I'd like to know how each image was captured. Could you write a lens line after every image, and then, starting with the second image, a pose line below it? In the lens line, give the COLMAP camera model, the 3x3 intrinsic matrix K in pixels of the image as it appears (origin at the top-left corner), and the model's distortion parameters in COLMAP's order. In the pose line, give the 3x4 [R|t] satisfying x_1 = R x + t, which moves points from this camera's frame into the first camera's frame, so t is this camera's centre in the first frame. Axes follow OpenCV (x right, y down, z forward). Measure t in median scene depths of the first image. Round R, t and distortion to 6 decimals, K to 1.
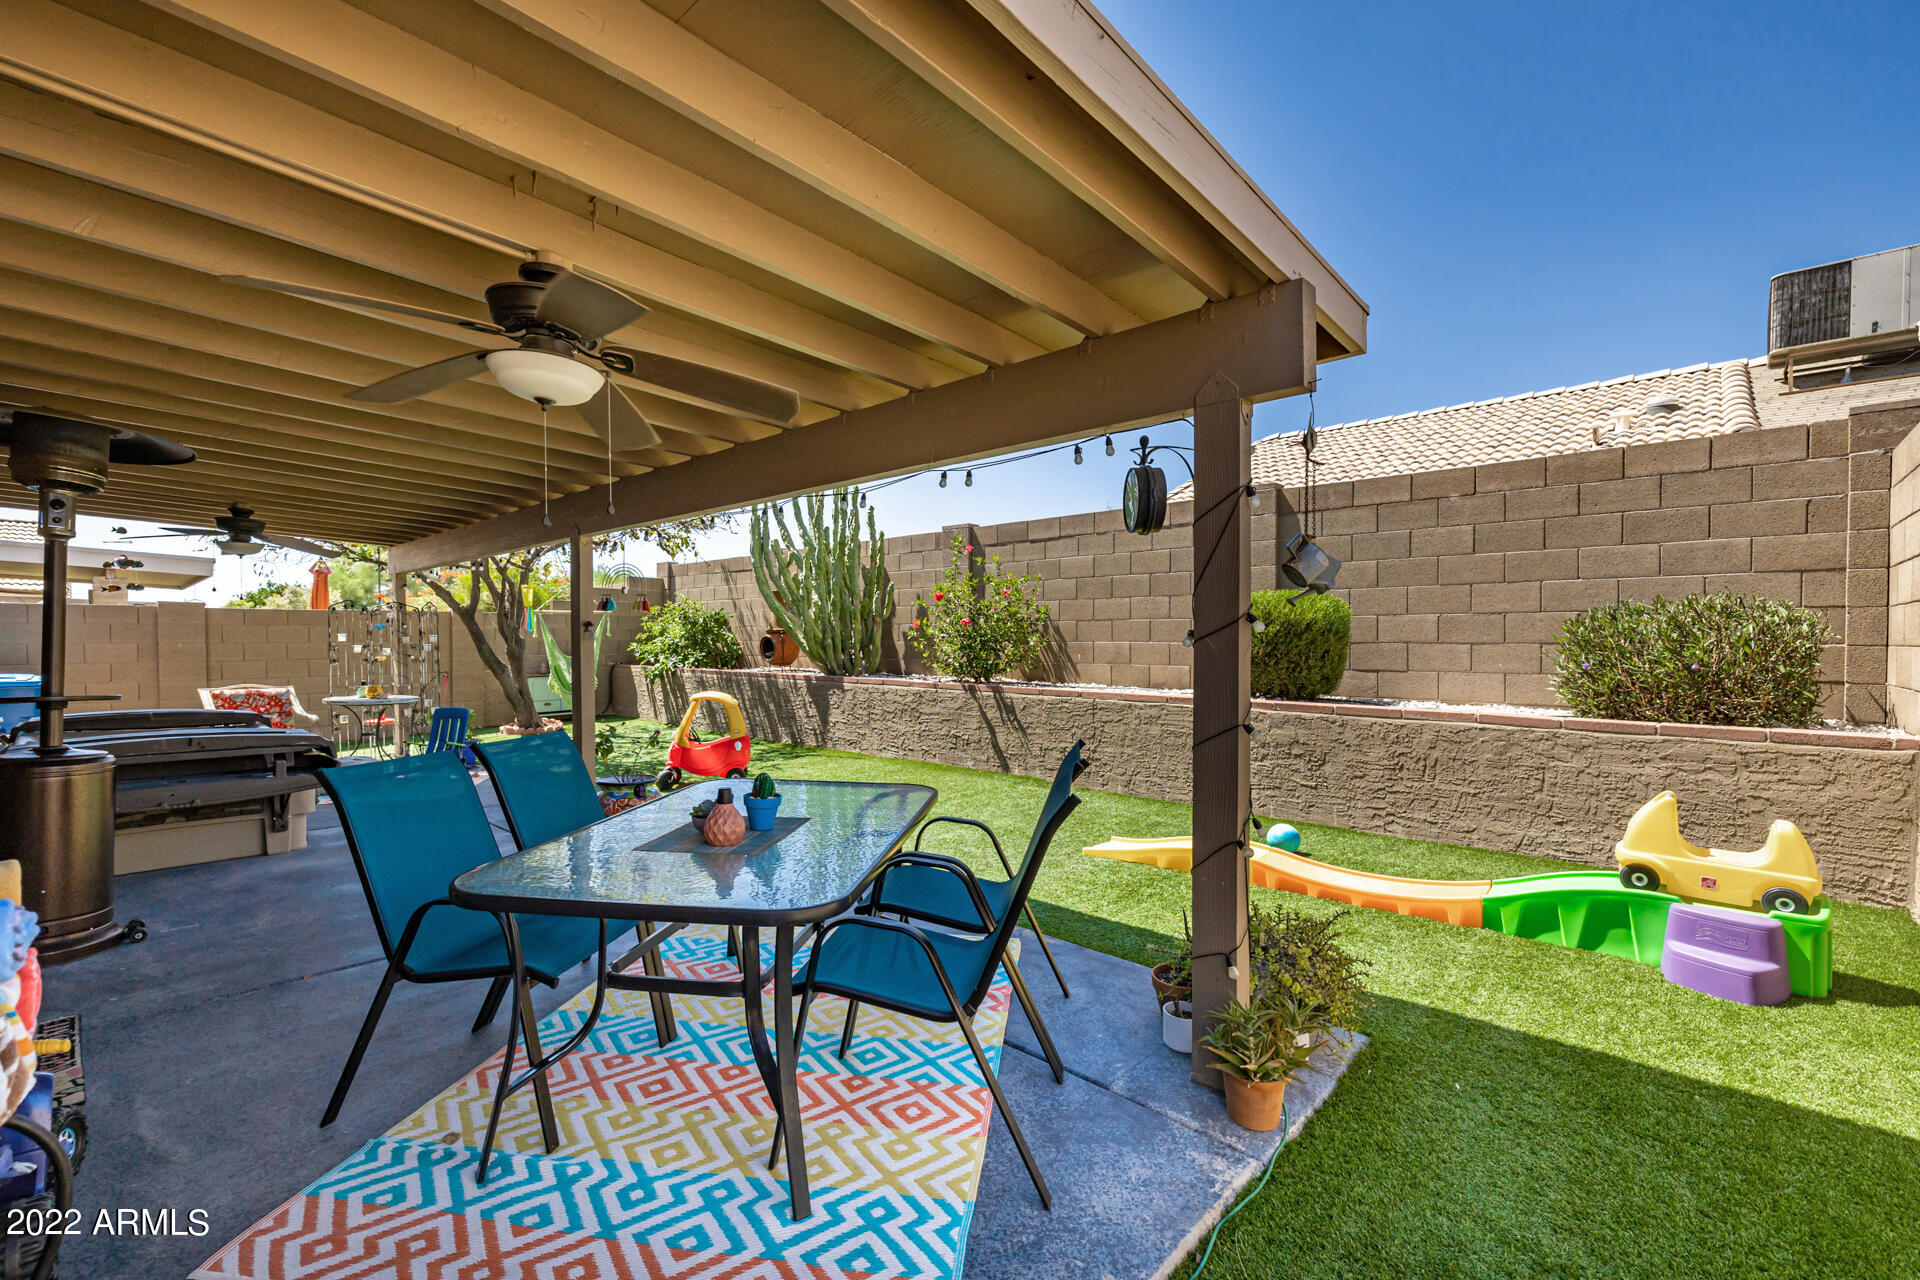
lens RADIAL K [[847.1, 0, 970.1], [0, 847.1, 651.3], [0, 0, 1]] dist [-0.002426, 0.000595]
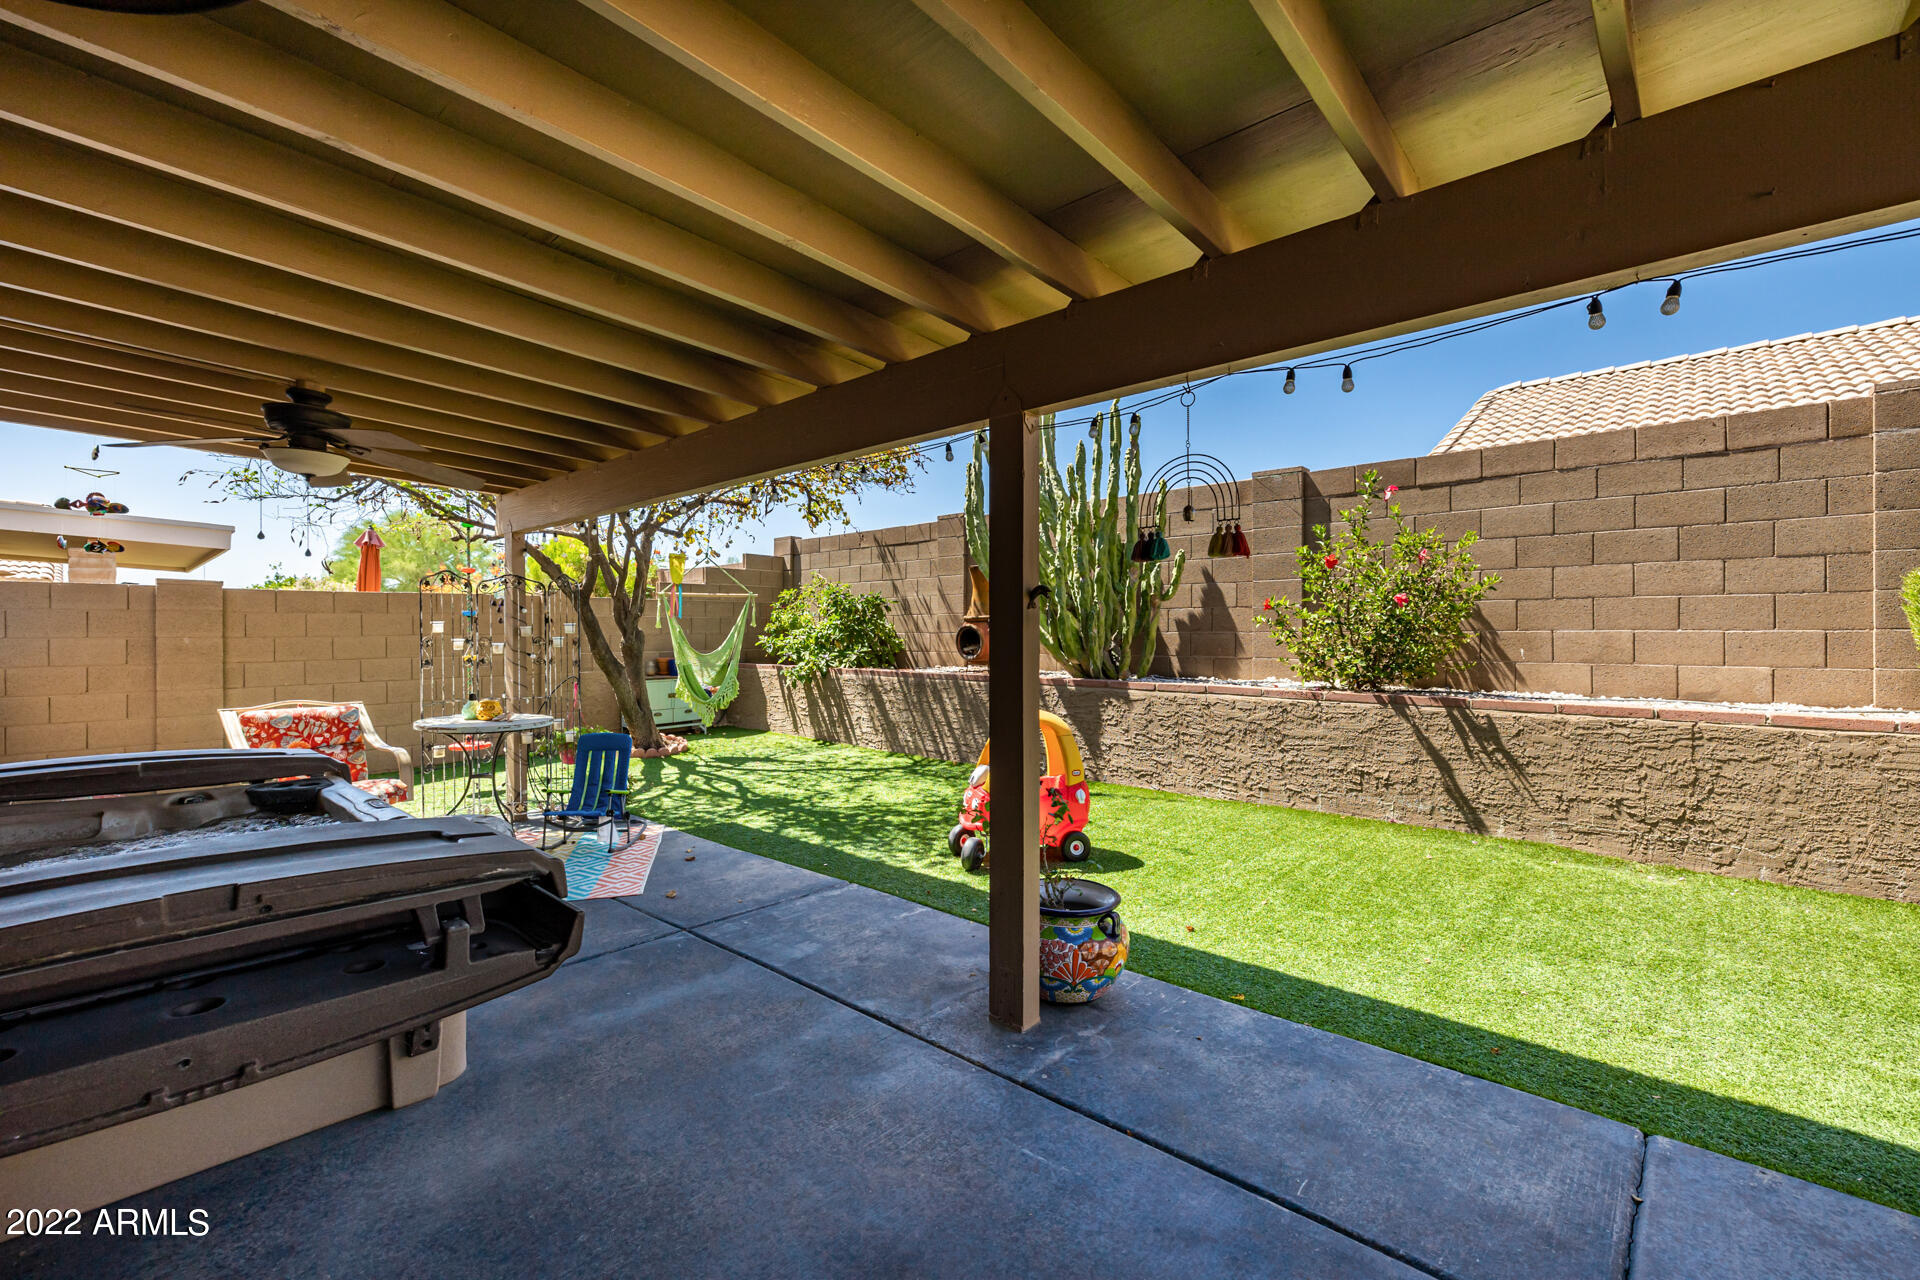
lens RADIAL K [[815.3, 0, 952.4], [0, 815.3, 630.8], [0, 0, 1]] dist [0.000034, -0.000083]
pose [[0.999965, -0.003358, 0.007702, -0.313331], [0.003493, 0.999839, -0.017599, -0.000920], [-0.007641, 0.017625, 0.999815, 0.328228]]
